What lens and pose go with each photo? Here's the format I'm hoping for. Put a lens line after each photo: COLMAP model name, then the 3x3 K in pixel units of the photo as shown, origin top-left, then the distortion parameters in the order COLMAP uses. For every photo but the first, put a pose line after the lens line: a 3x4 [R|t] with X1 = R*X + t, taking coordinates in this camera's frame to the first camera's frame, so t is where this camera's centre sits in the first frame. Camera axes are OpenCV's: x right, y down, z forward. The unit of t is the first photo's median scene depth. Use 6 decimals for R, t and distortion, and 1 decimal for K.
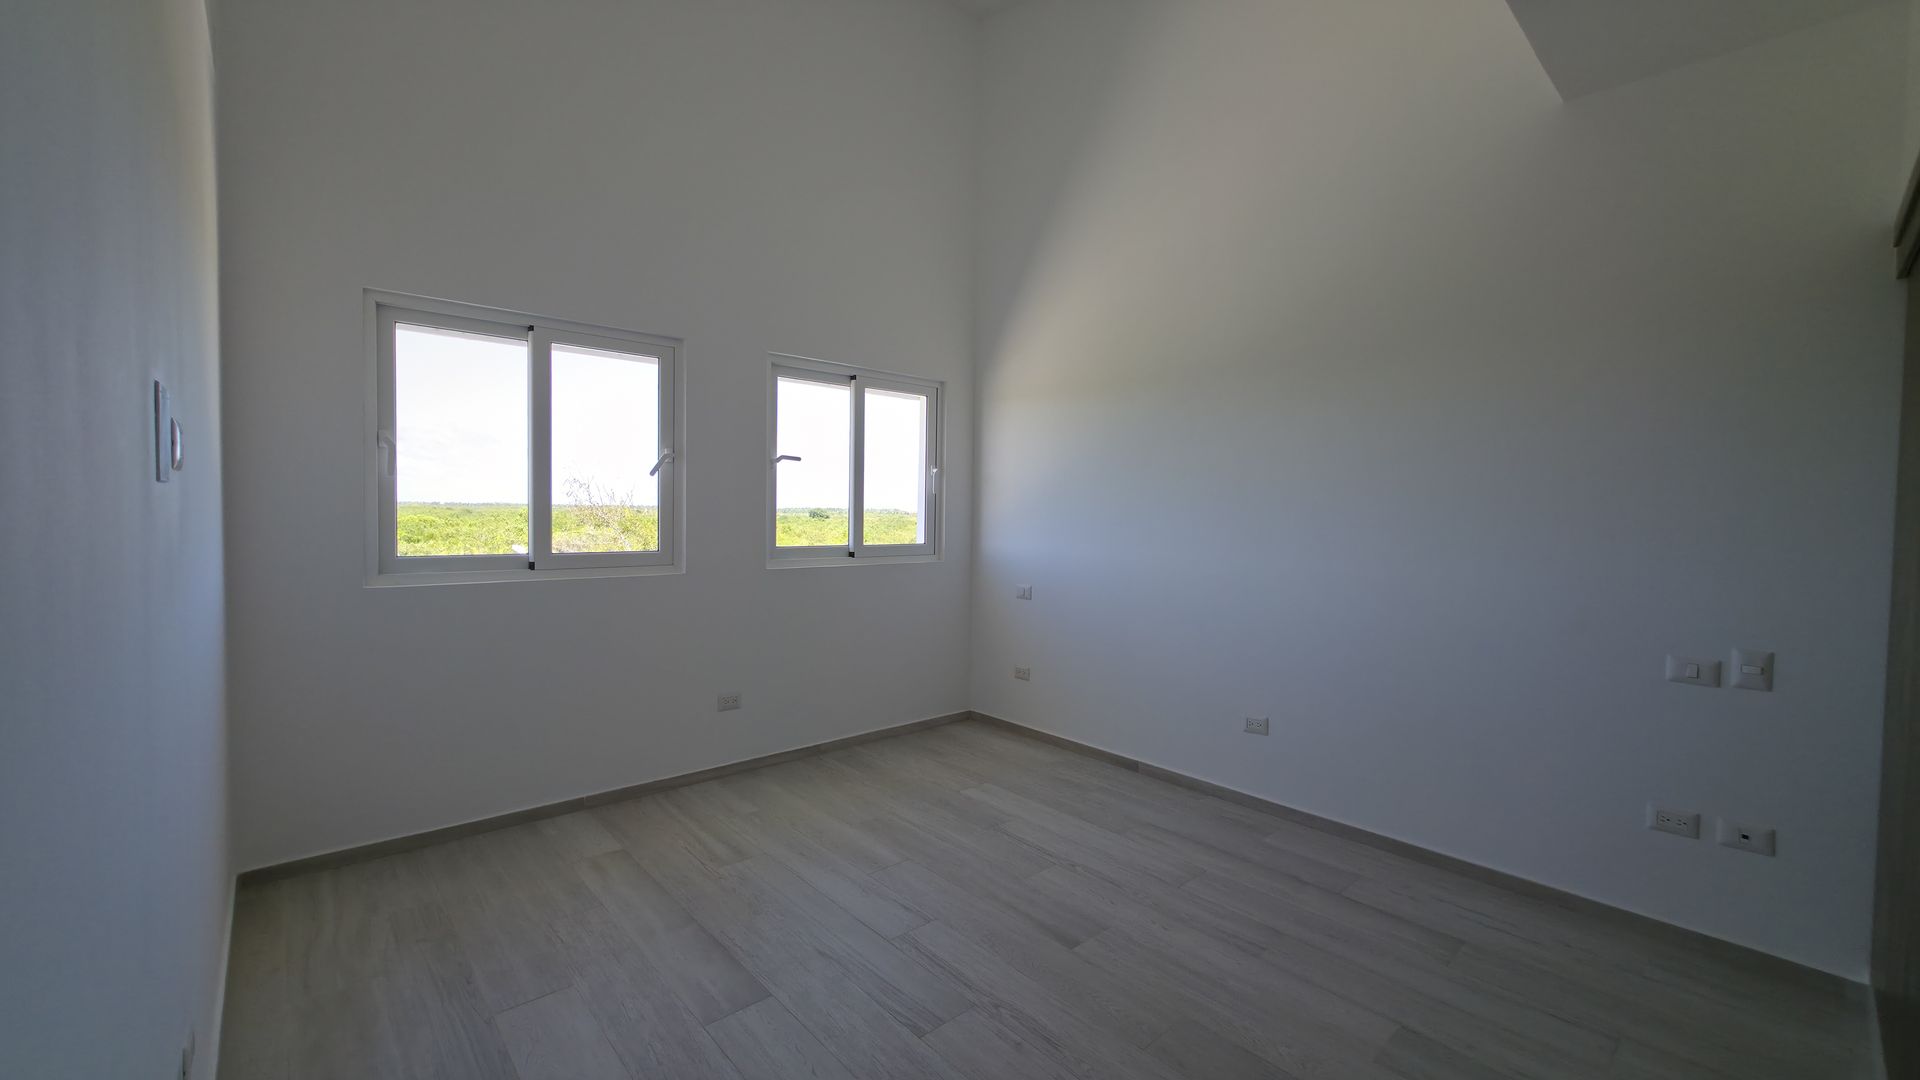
lens RADIAL K [[763.2, 0, 957.5], [0, 763.2, 540.5], [0, 0, 1]] dist [0.001196, 0.000058]
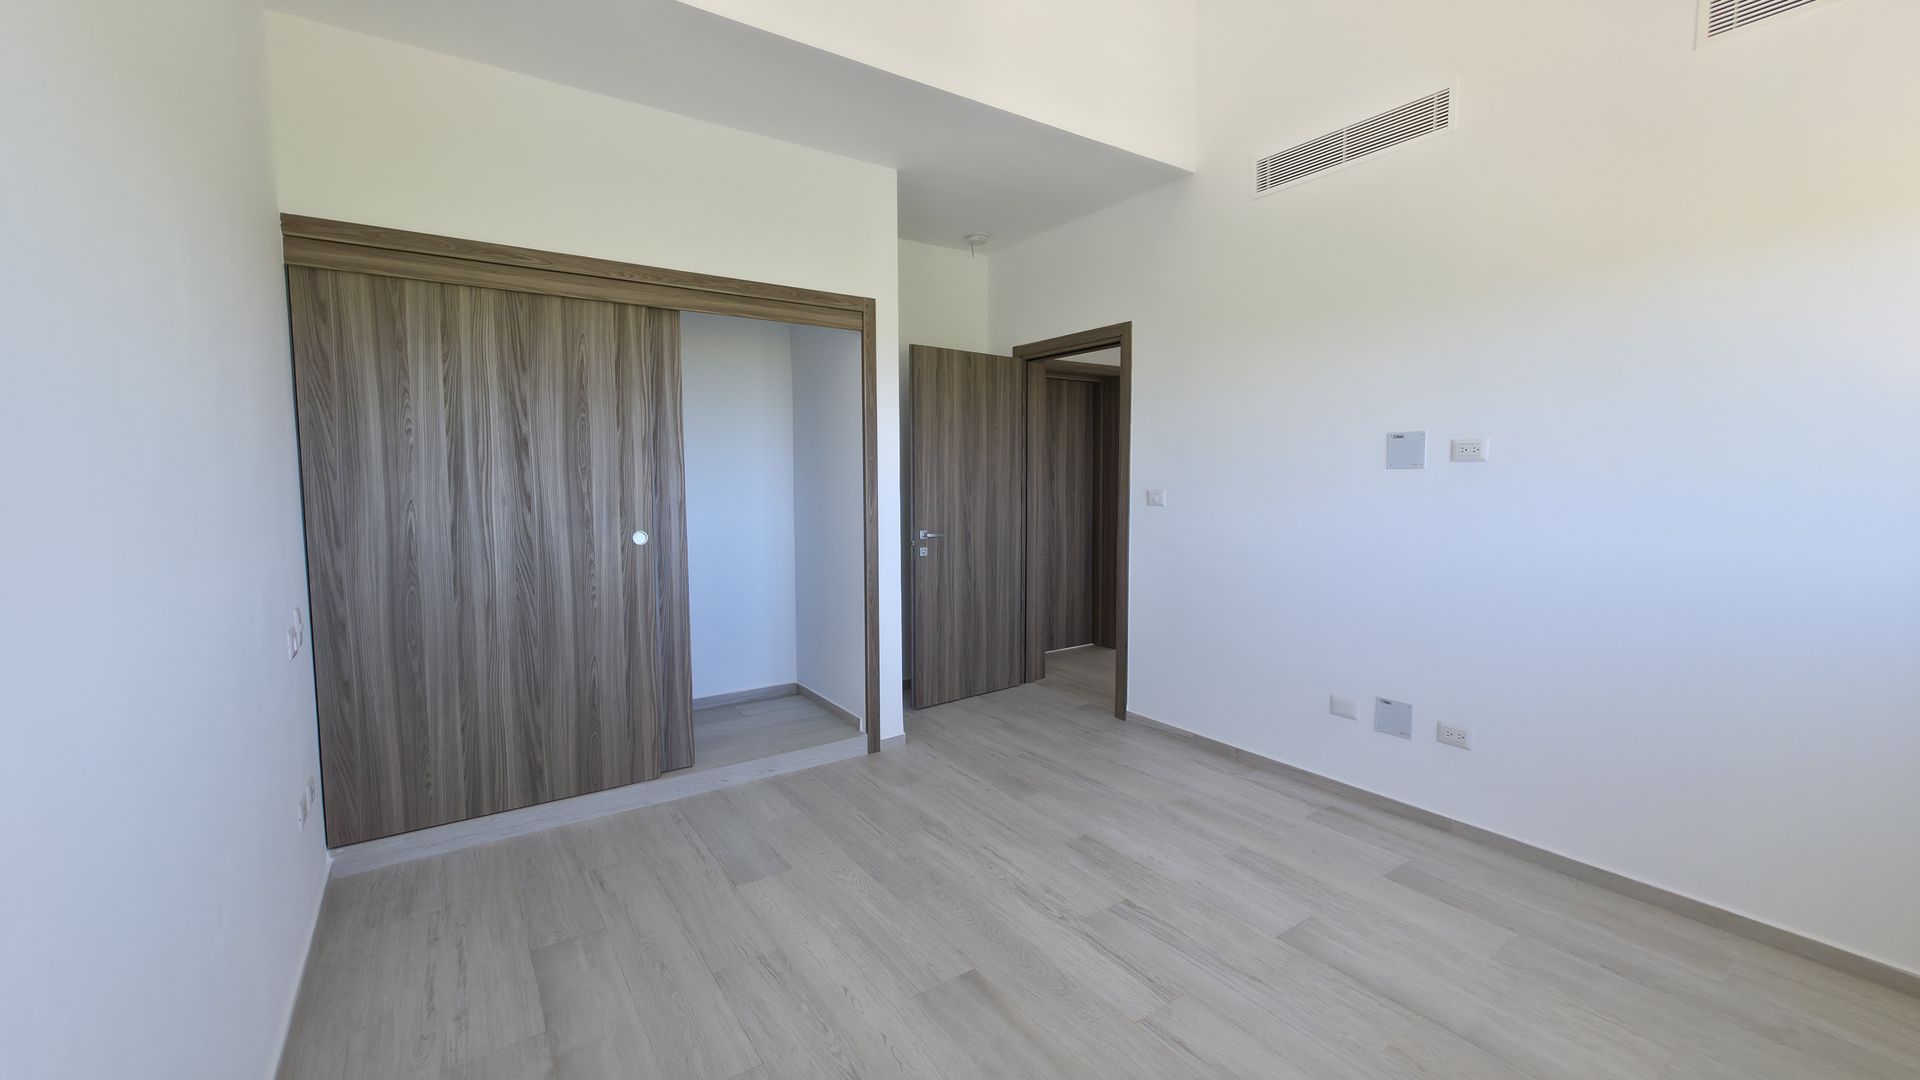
lens RADIAL K [[763.2, 0, 960.0], [0, 763.2, 529.1], [0, 0, 1]] dist [0.001196, 0.000058]
pose [[-0.991296, -0.024181, 0.129410, 0.066154], [-0.009036, 0.993166, 0.116361, -0.084986], [-0.131339, 0.114179, -0.984740, 1.961374]]
